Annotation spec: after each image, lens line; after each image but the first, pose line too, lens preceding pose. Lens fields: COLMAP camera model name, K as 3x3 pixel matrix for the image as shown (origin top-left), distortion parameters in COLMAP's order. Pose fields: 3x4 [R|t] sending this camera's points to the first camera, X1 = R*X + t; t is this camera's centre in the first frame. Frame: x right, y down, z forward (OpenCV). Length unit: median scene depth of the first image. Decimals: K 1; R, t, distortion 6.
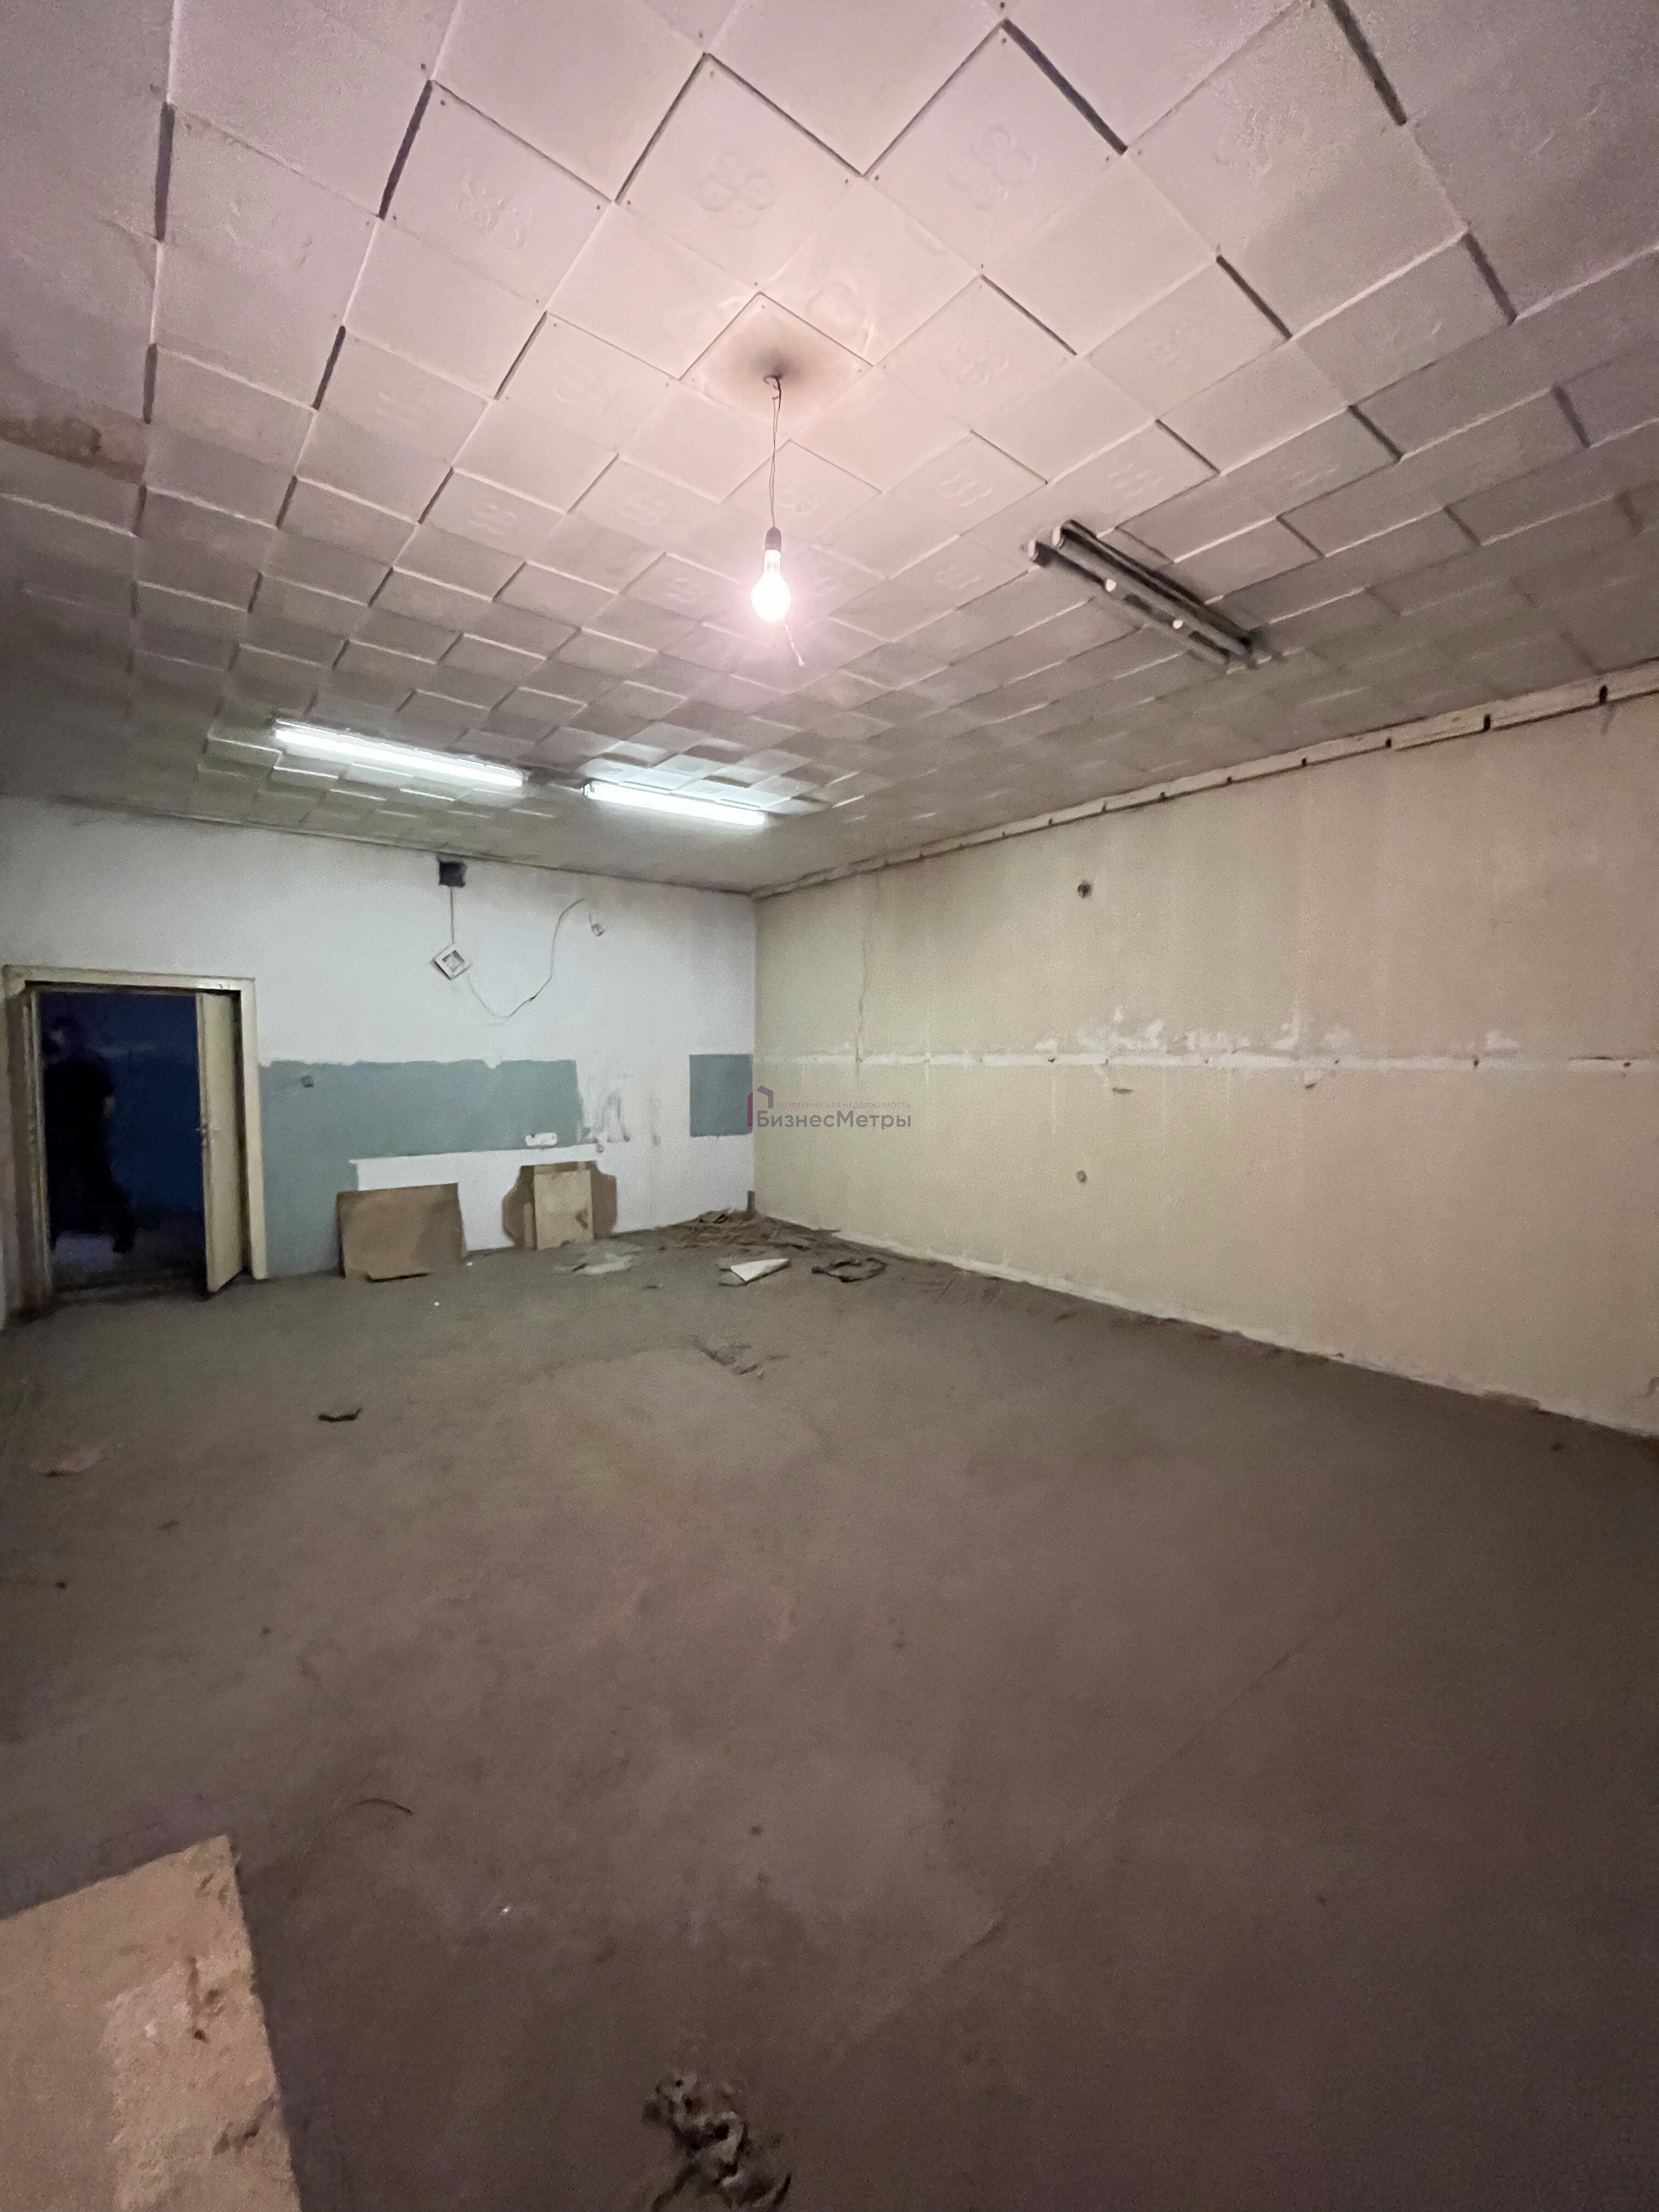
lens RADIAL K [[886.4, 0, 818.5], [0, 886.4, 1108.4], [0, 0, 1]] dist [-0.003526, -0.000222]
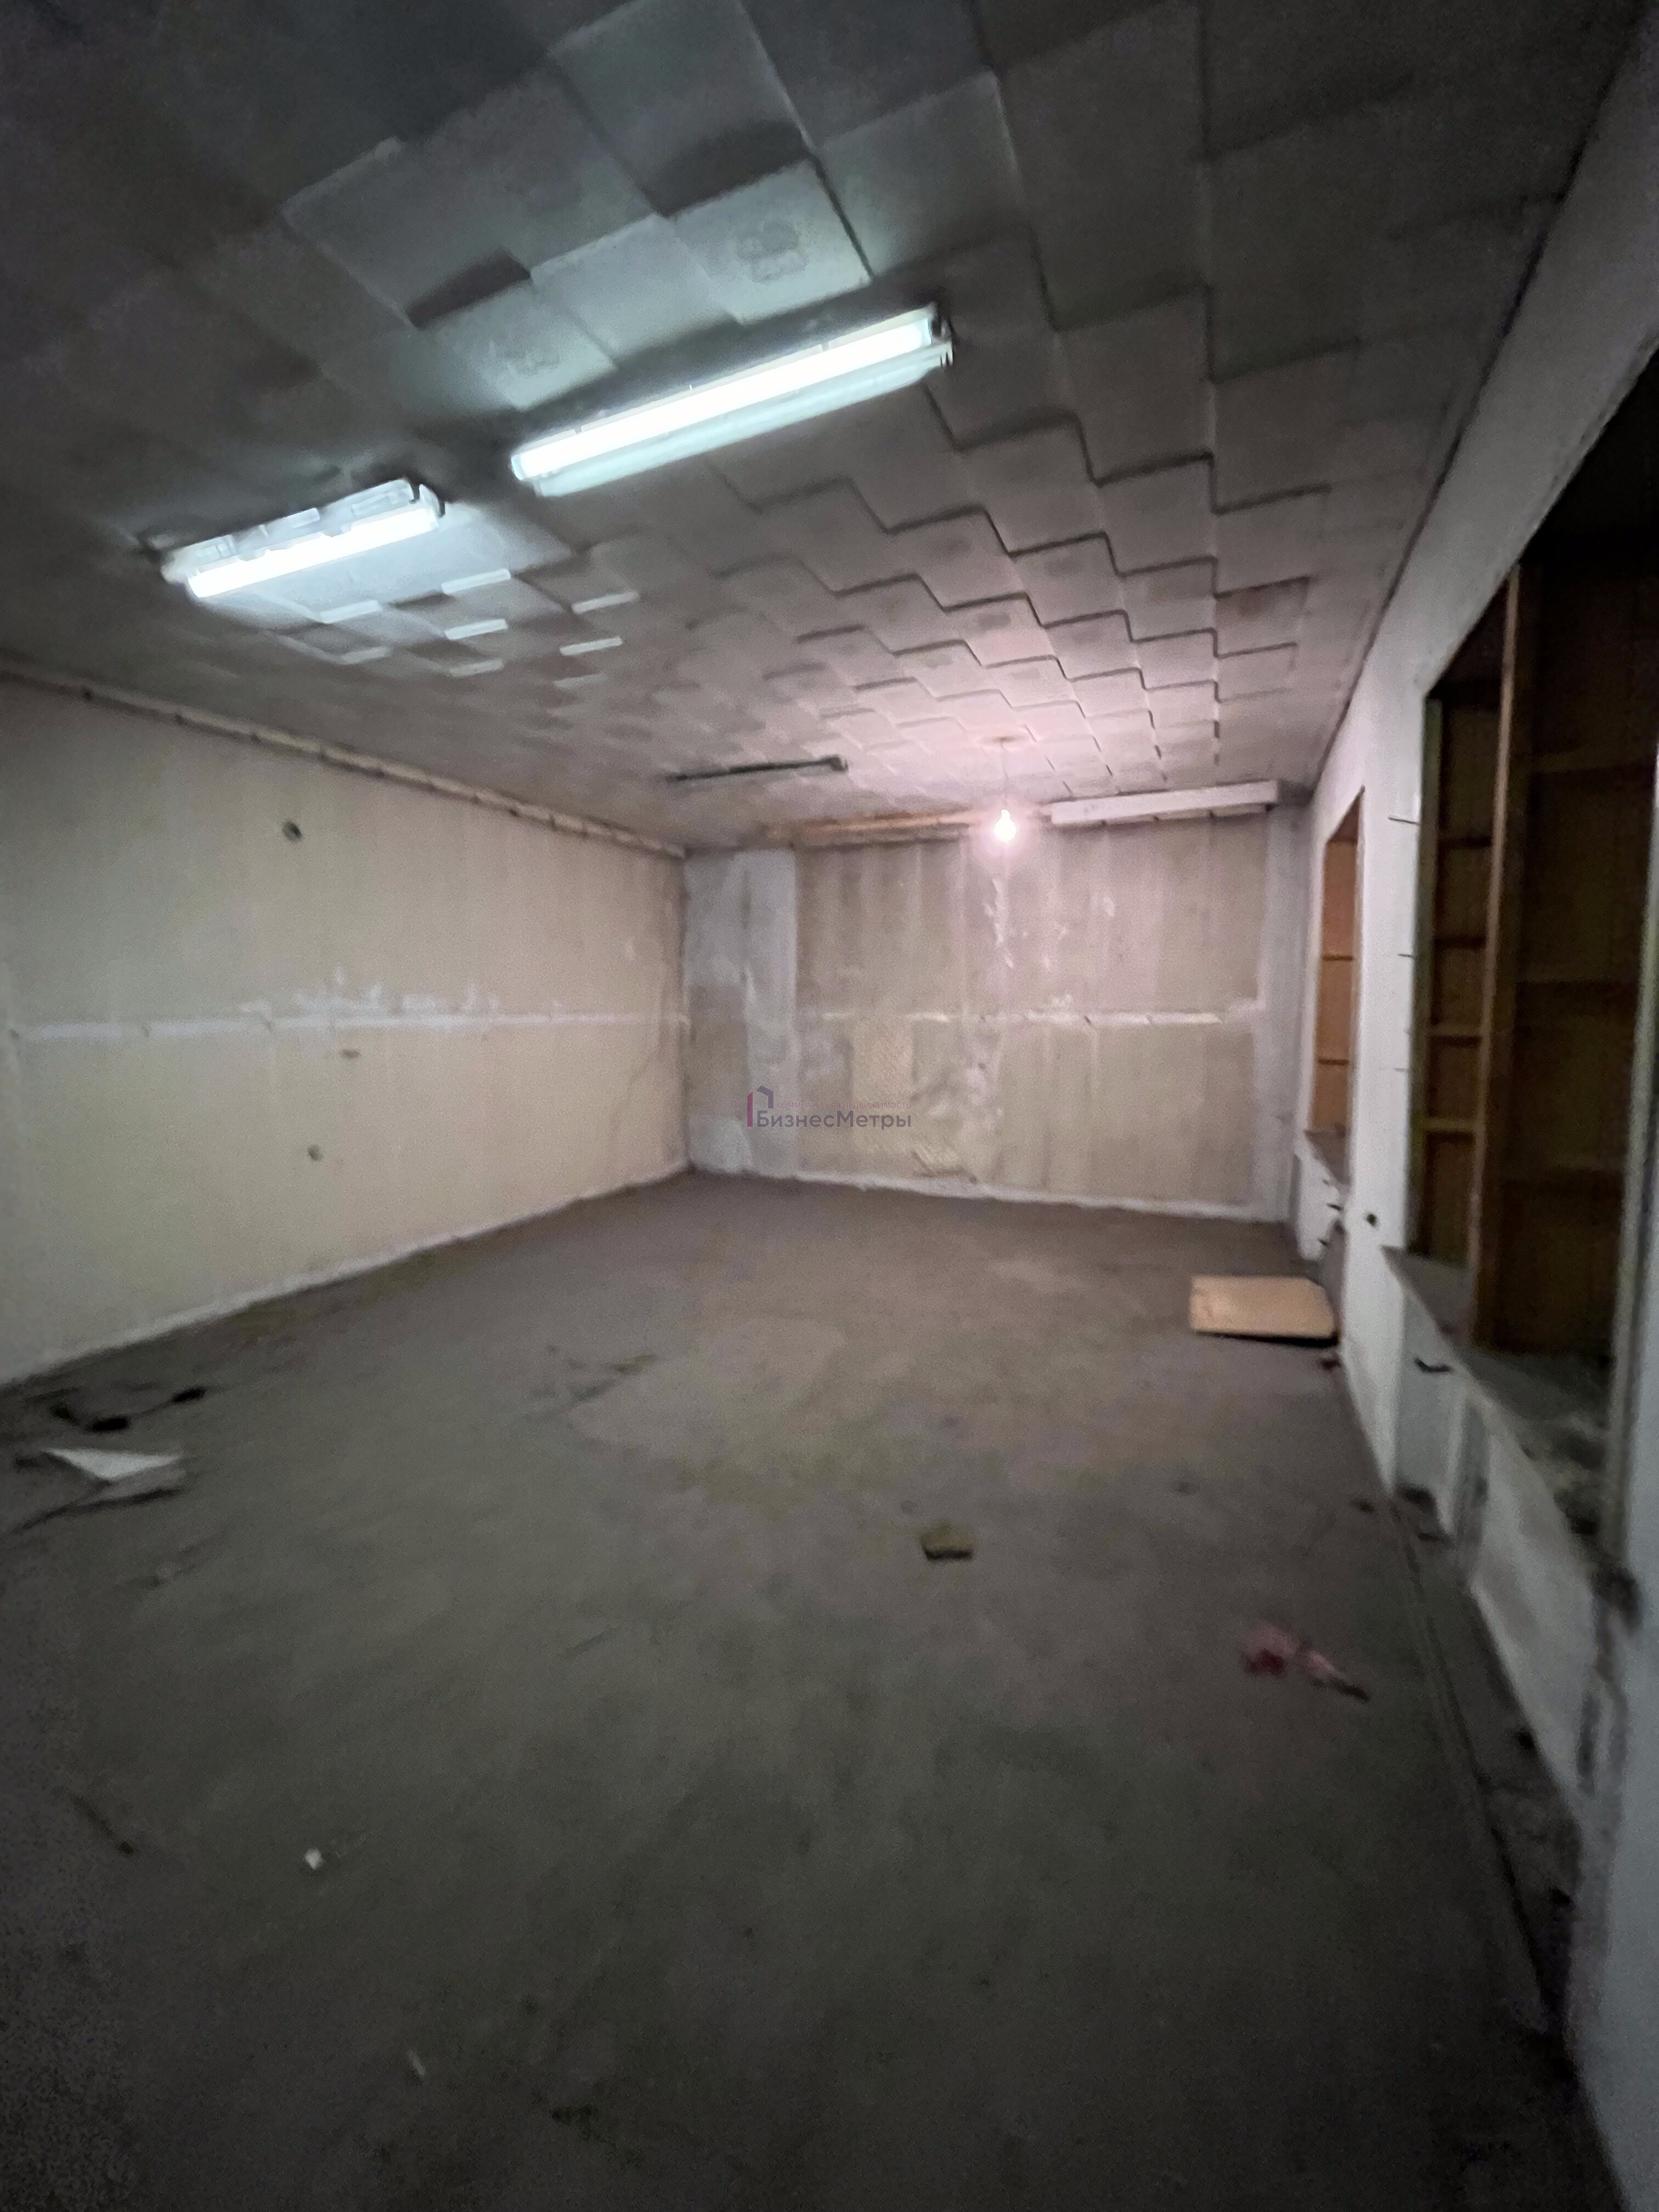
lens RADIAL K [[886.4, 0, 818.5], [0, 886.4, 1108.4], [0, 0, 1]] dist [-0.003526, -0.000222]
pose [[-0.440105, -0.108123, 0.891413, -0.855763], [0.054452, 0.987684, 0.146684, -0.083937], [-0.896294, 0.113095, -0.428798, 1.062176]]
